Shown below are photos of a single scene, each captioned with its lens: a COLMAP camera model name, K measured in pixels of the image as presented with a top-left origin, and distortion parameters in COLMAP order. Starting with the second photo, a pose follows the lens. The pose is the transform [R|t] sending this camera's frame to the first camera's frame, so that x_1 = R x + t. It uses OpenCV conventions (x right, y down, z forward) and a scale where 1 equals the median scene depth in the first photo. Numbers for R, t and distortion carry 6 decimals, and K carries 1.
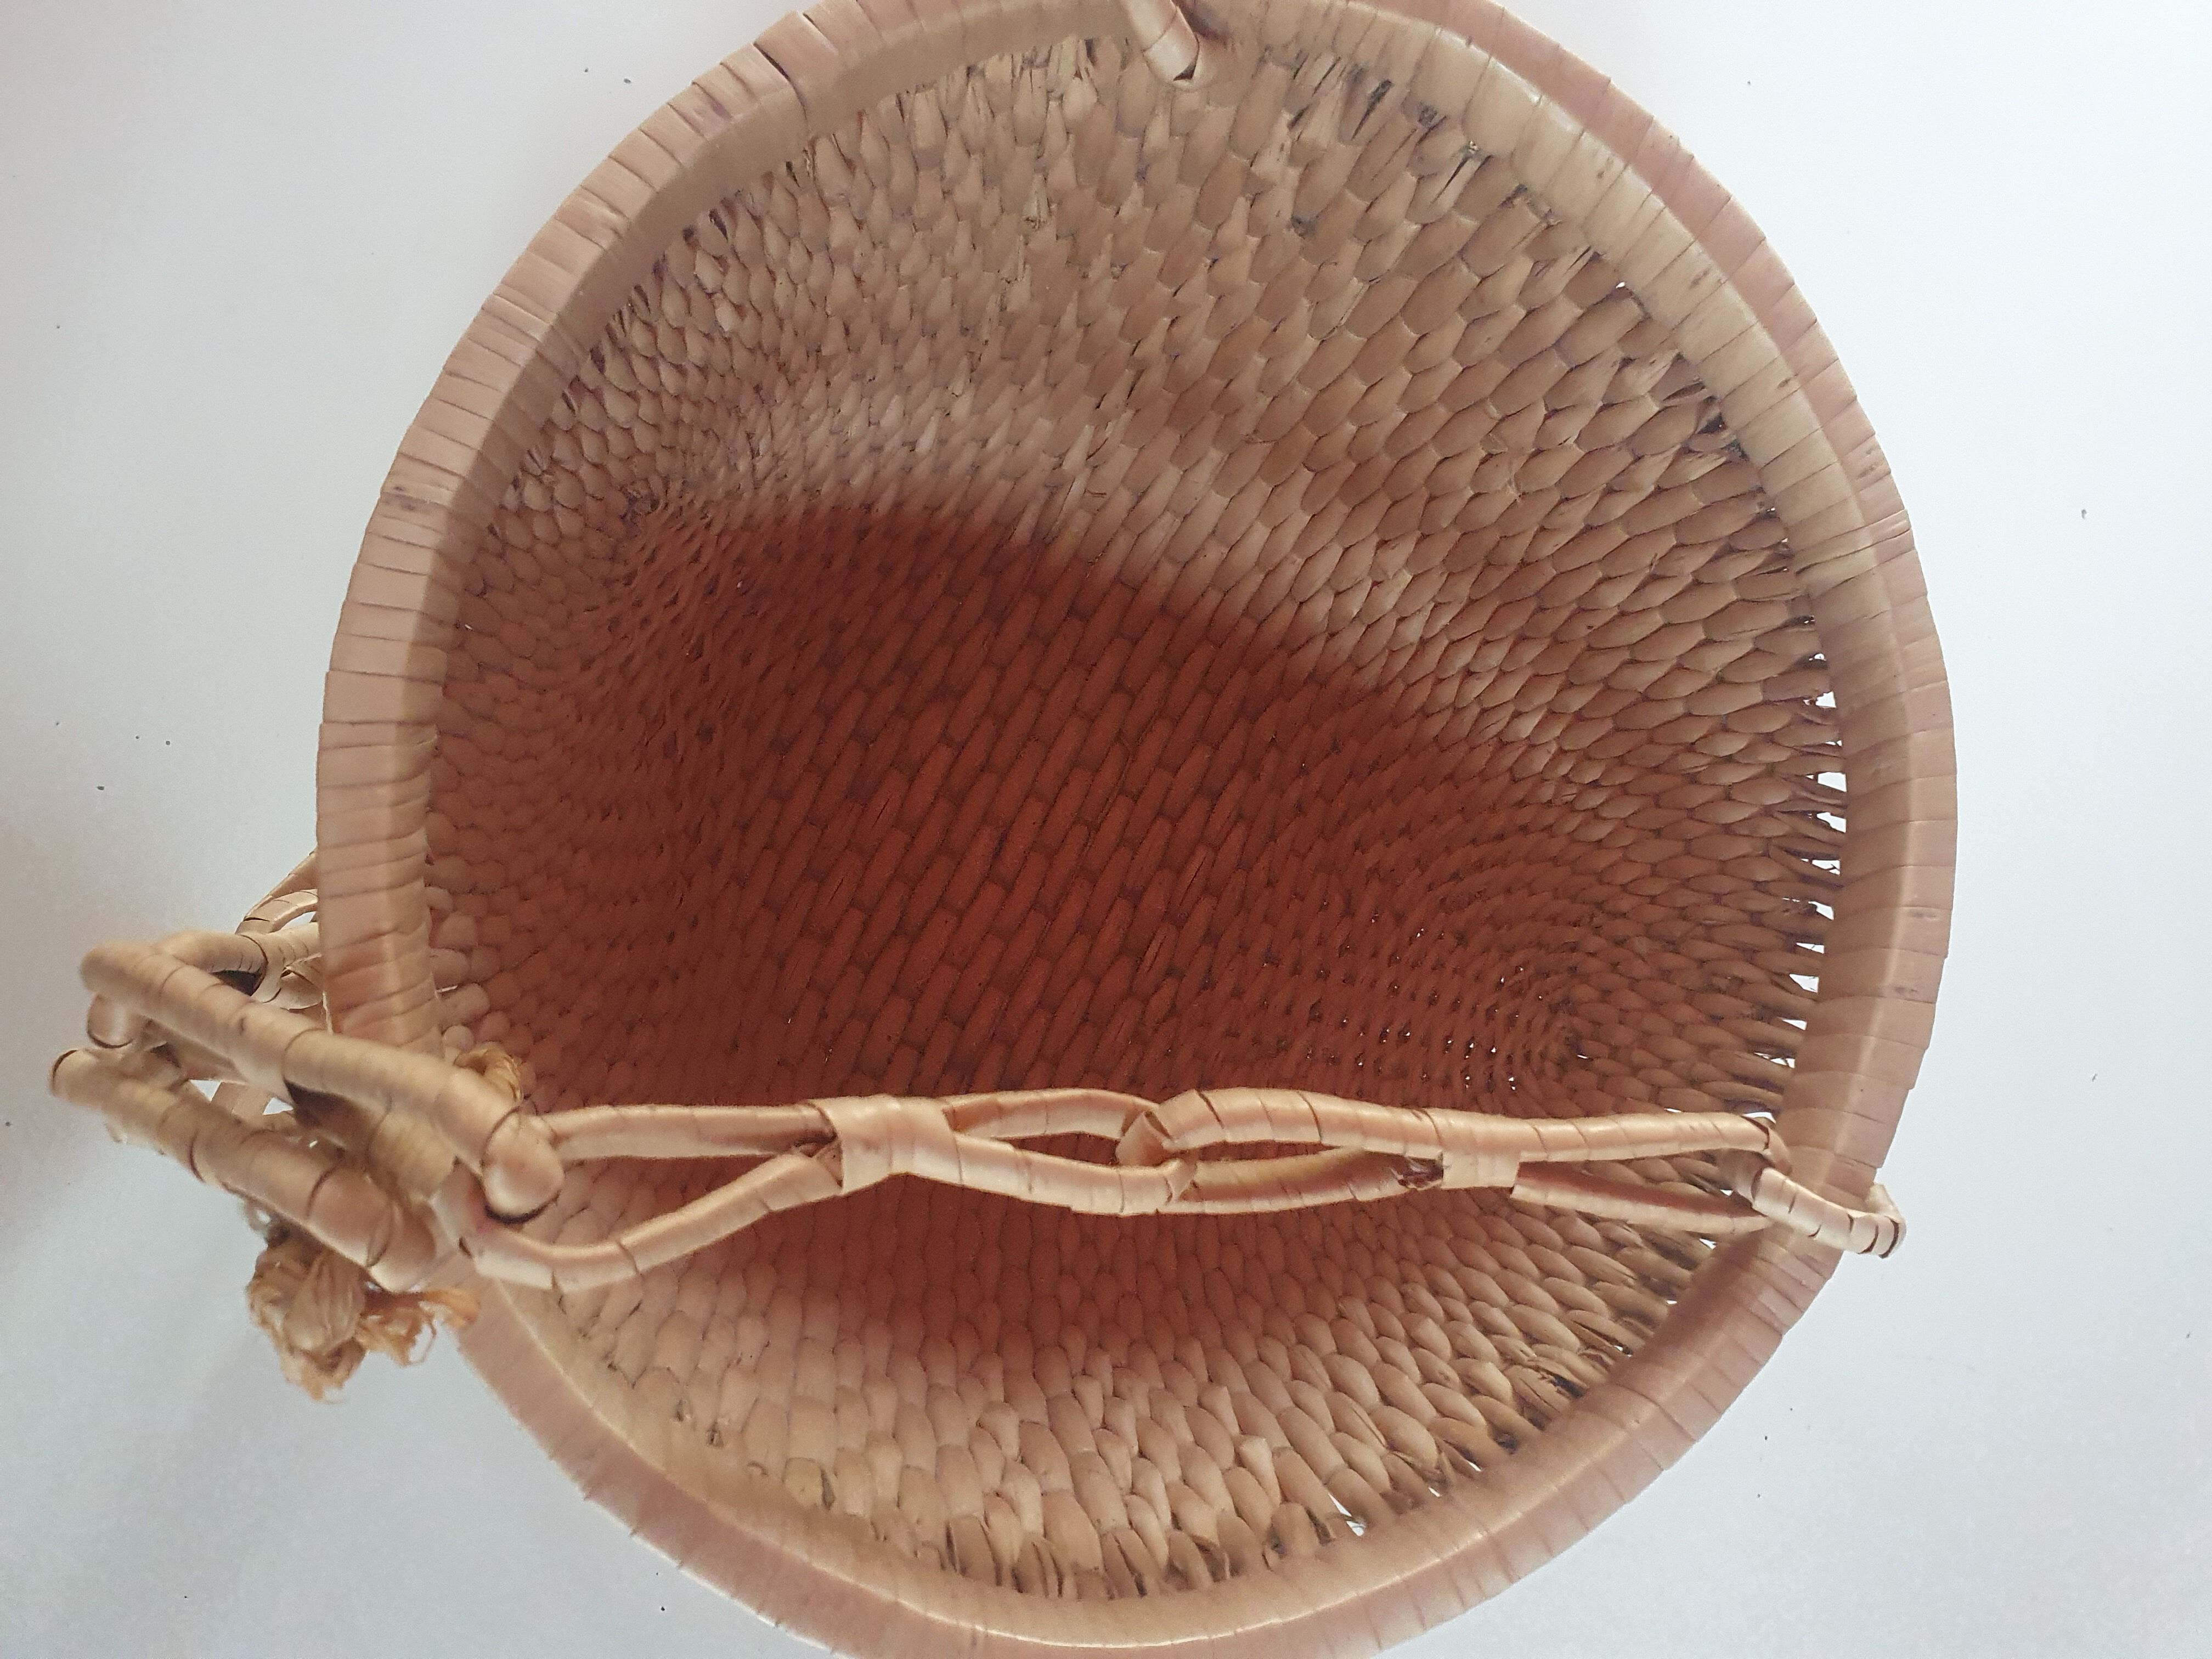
lens RADIAL K [[1659.2, 0, 1100.8], [0, 1659.2, 866.5], [0, 0, 1]] dist [0.077389, -0.305772]
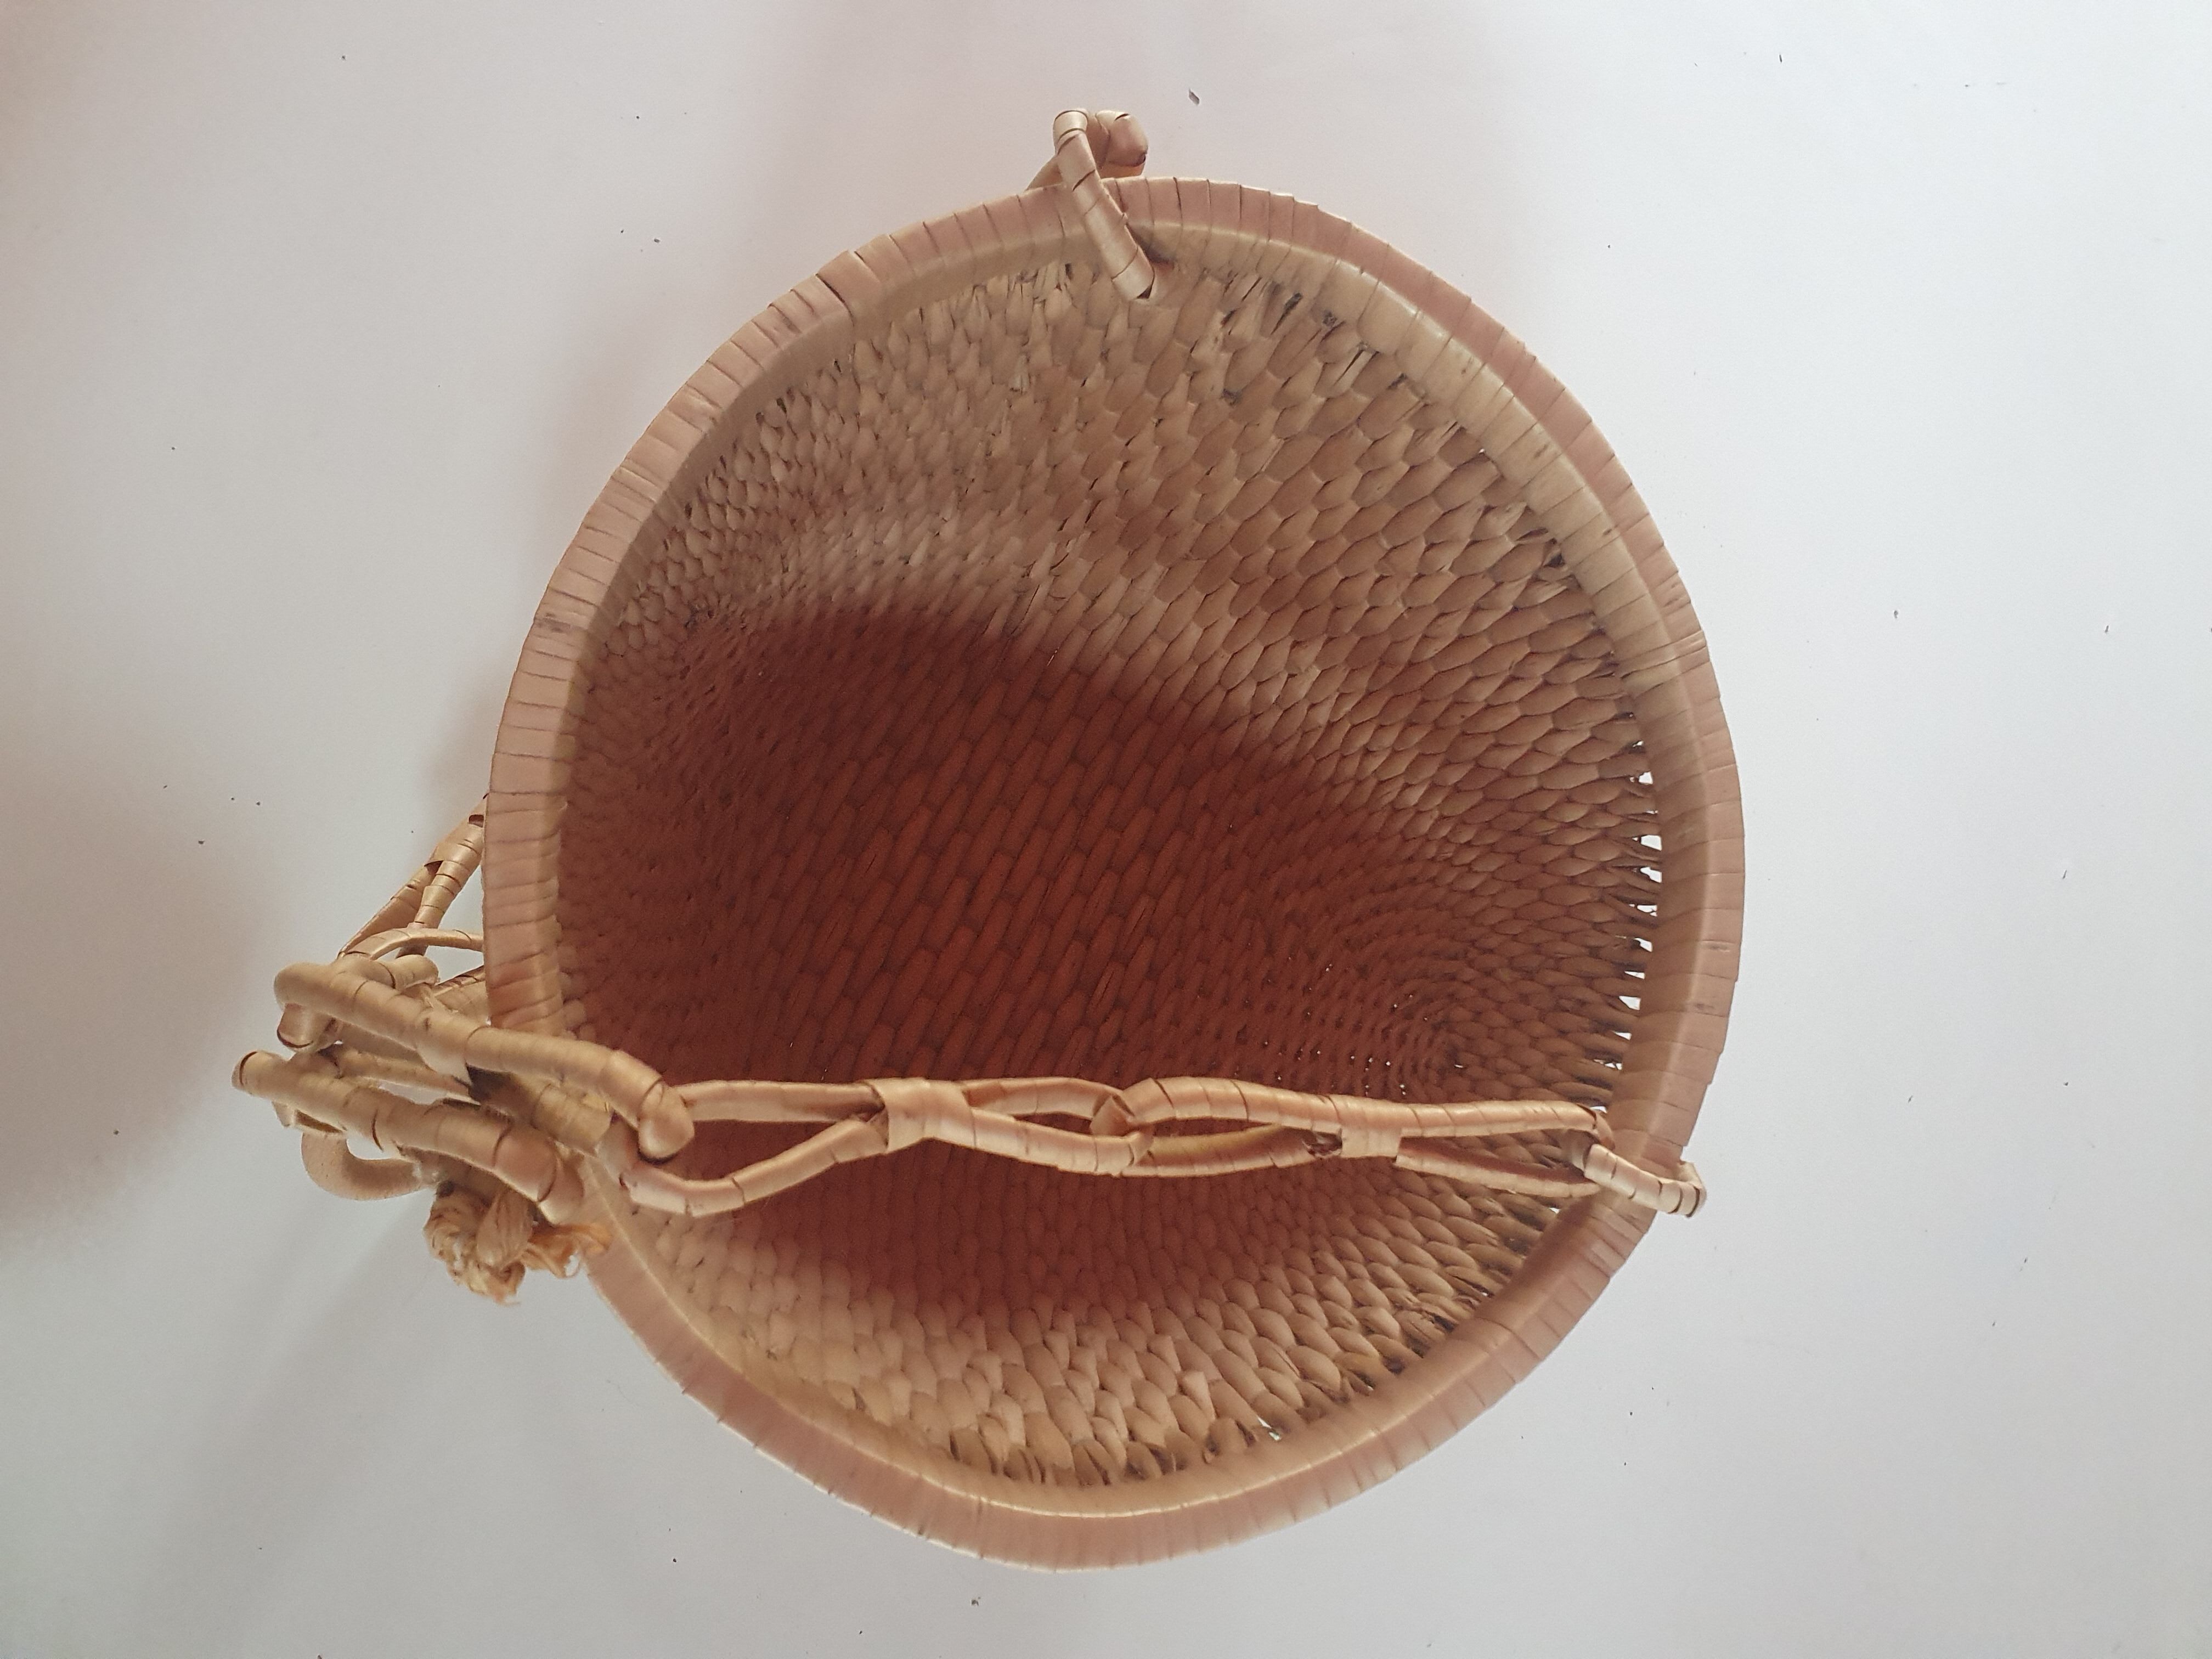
lens RADIAL K [[1659.2, 0, 1100.8], [0, 1659.2, 866.5], [0, 0, 1]] dist [0.077389, -0.305772]
pose [[0.998907, 0.003548, 0.046602, -0.036085], [-0.001935, 0.999399, -0.034608, 0.011690], [-0.046696, 0.034480, 0.998314, -0.244600]]
